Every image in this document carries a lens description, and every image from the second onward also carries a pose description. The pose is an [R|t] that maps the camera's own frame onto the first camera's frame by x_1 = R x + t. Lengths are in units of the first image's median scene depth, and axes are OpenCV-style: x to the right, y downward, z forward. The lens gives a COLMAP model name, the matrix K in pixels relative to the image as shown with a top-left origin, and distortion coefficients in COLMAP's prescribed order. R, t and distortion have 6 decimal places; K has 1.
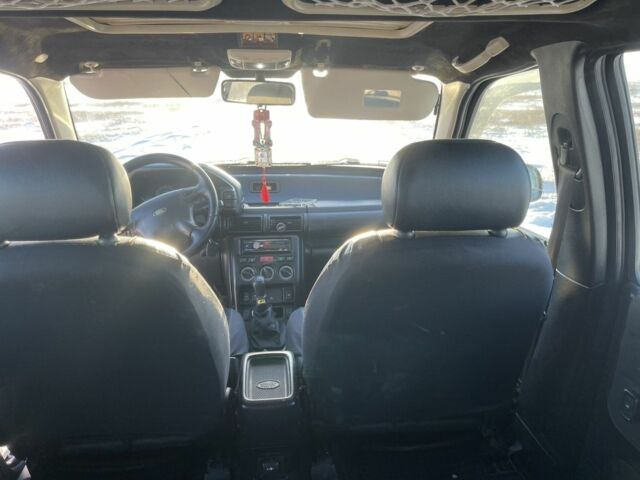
lens RADIAL K [[463.7, 0, 320.0], [0, 463.7, 240.0], [0, 0, 1]] dist [0.022156, -0.008528]
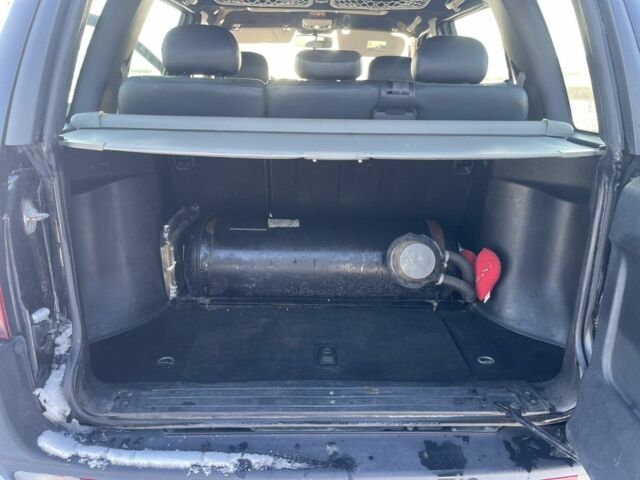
lens RADIAL K [[463.7, 0, 320.0], [0, 463.7, 240.0], [0, 0, 1]] dist [0.022156, -0.008528]
pose [[0.996816, 0.047179, -0.064285, 0.063942], [-0.043673, 0.997537, 0.054891, 0.447425], [0.066716, -0.051909, 0.996421, -1.093367]]
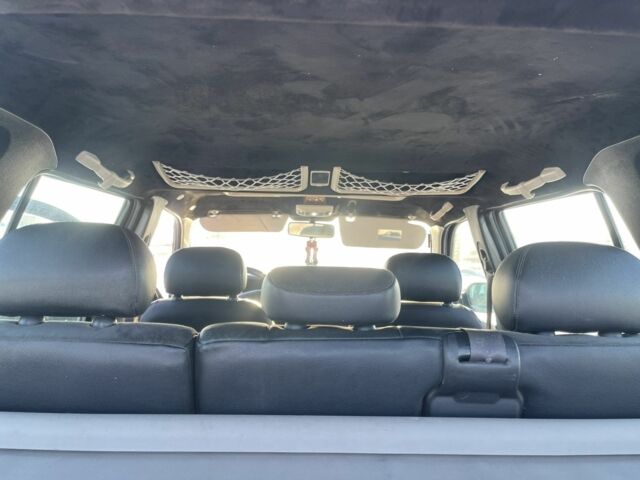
lens RADIAL K [[463.7, 0, 320.0], [0, 463.7, 240.0], [0, 0, 1]] dist [0.022156, -0.008528]
pose [[0.996704, 0.023882, -0.077529, 0.022749], [-0.046107, 0.953089, -0.299160, 0.200650], [0.066748, 0.301748, 0.951048, -0.524899]]
